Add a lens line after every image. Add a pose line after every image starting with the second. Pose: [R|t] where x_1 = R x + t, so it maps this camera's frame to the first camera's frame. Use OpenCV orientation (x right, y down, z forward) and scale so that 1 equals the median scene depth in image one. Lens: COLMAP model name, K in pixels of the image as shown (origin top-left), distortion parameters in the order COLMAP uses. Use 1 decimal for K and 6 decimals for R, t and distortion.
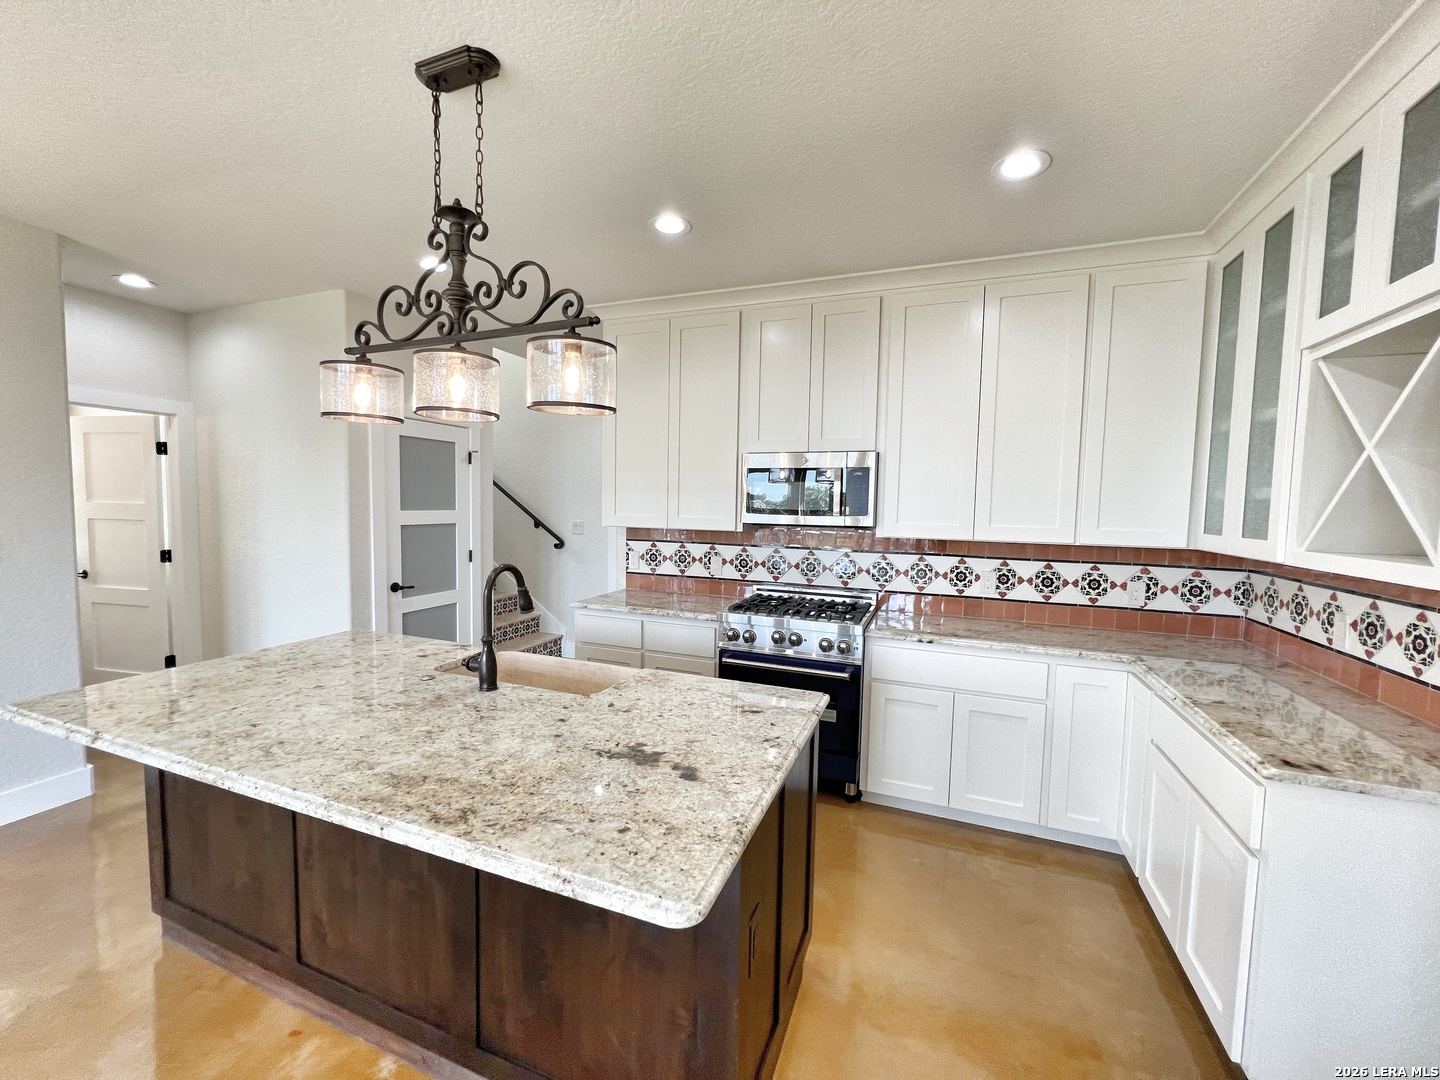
lens RADIAL K [[577.6, 0, 717.8], [0, 577.6, 539.5], [0, 0, 1]] dist [-0.002101, 0.000614]
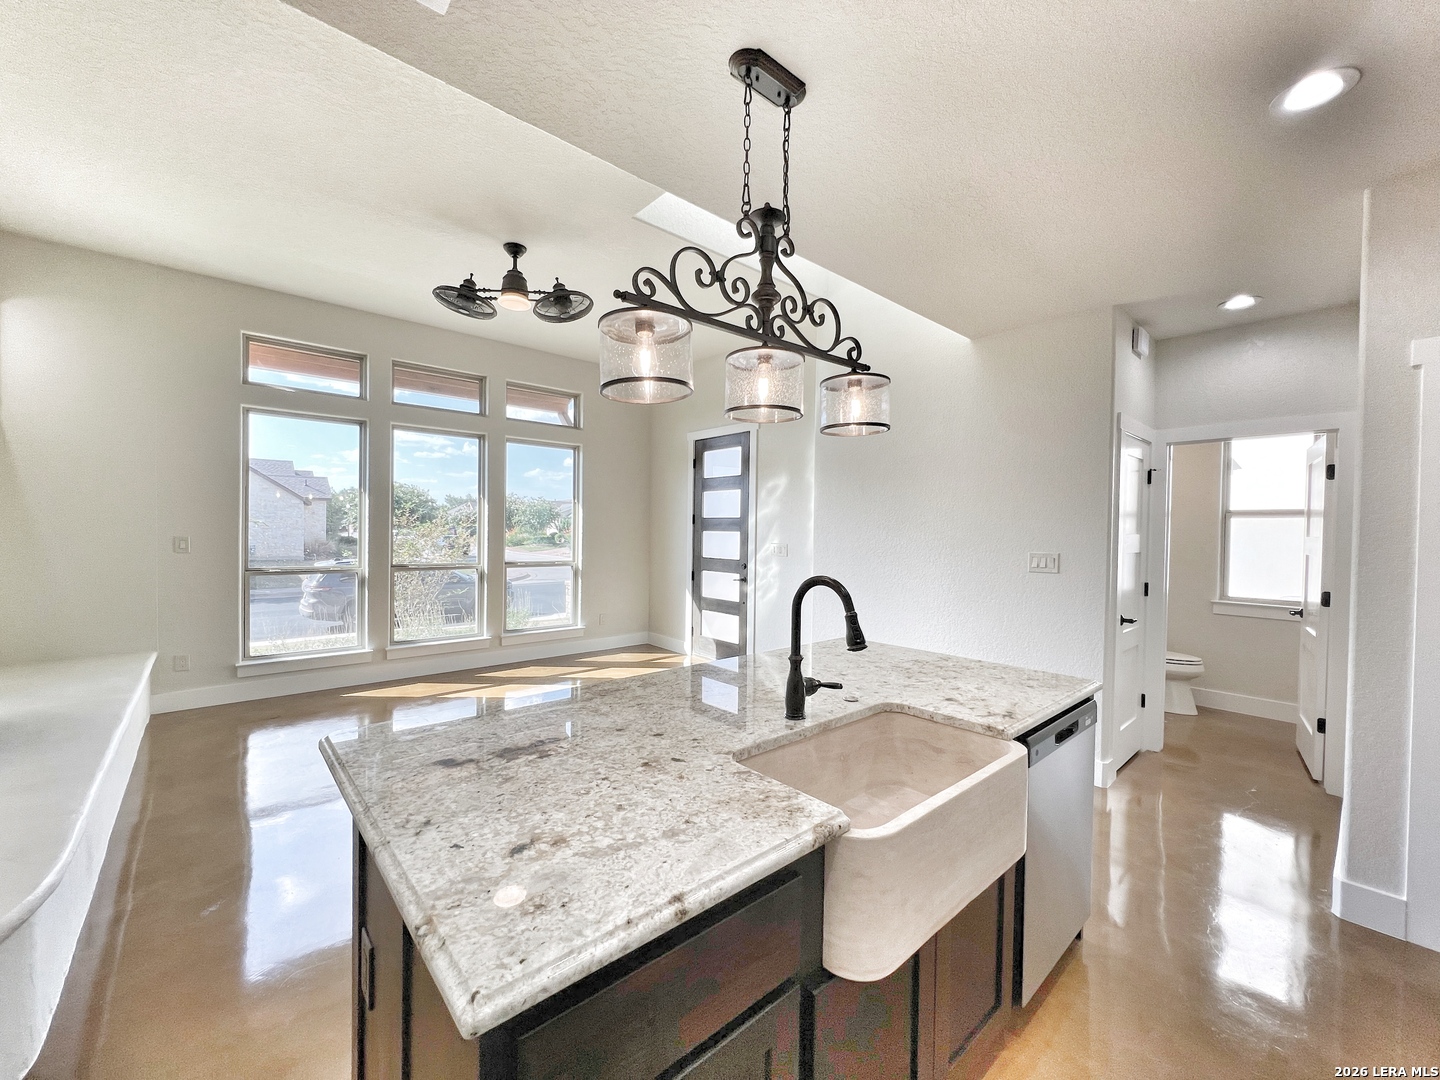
lens RADIAL K [[577.6, 0, 719.0], [0, 577.6, 543.7], [0, 0, 1]] dist [-0.002101, 0.000614]
pose [[-0.458456, -0.005532, -0.888700, 0.359748], [-0.081102, 0.996068, 0.035638, -0.017746], [0.885009, 0.088414, -0.457103, 1.079180]]
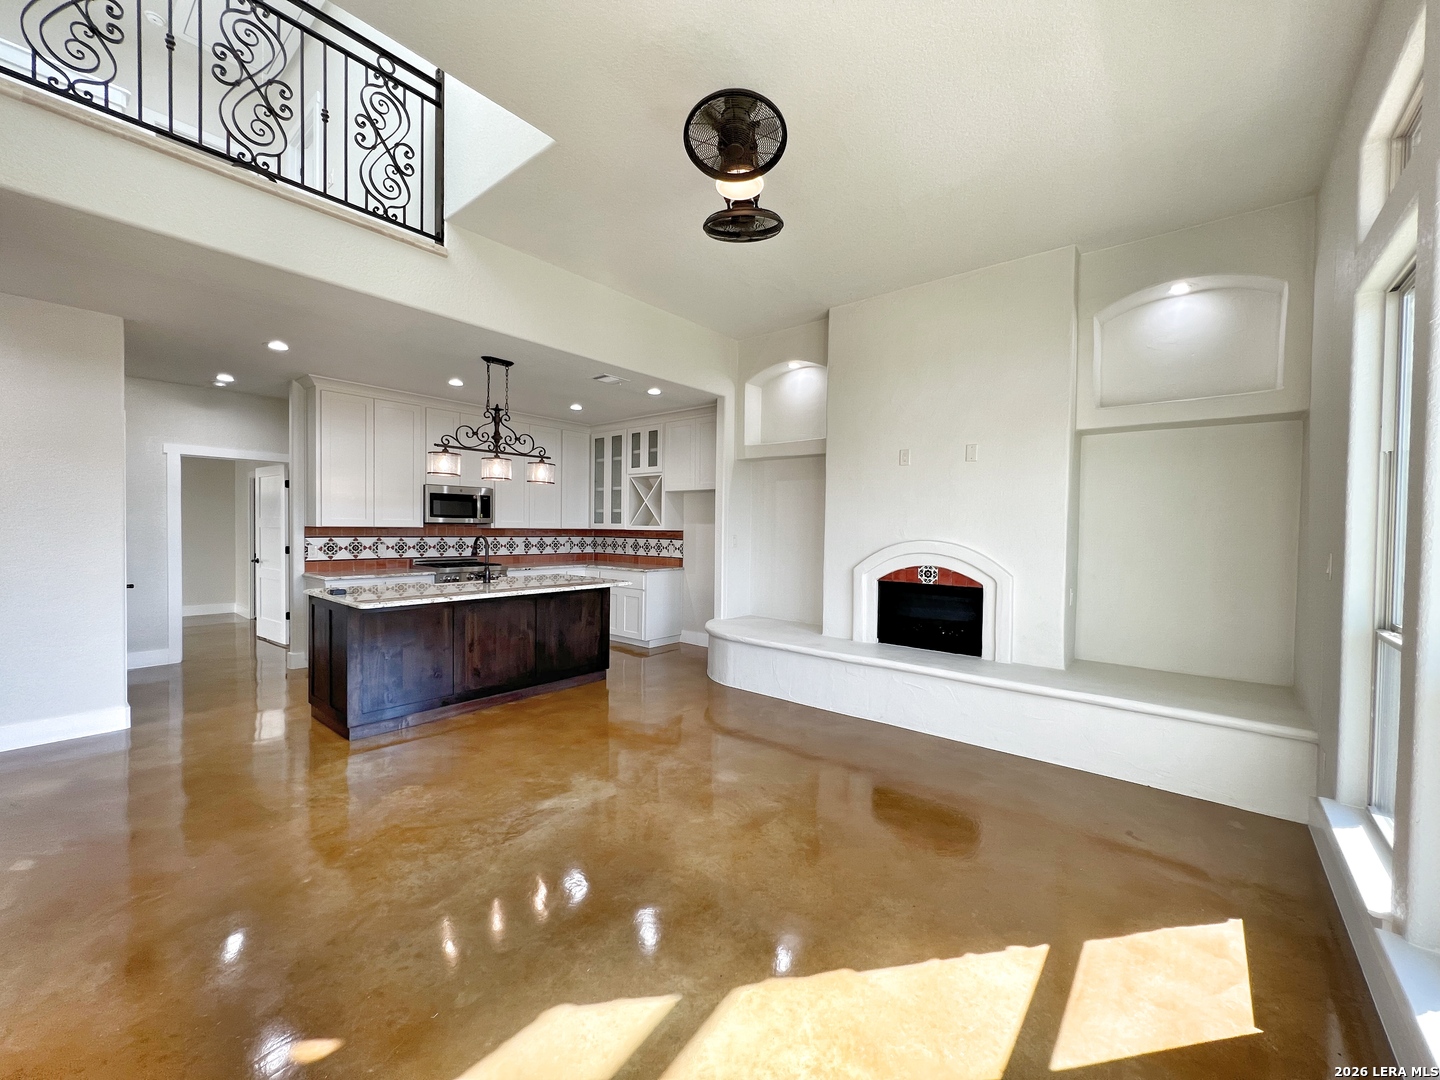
lens RADIAL K [[577.6, 0, 717.9], [0, 577.6, 539.2], [0, 0, 1]] dist [-0.002101, 0.000614]
pose [[0.319362, -0.033675, 0.947034, -2.117213], [0.053407, 0.998420, 0.017492, 0.062813], [-0.946127, 0.044992, 0.320656, -0.684408]]
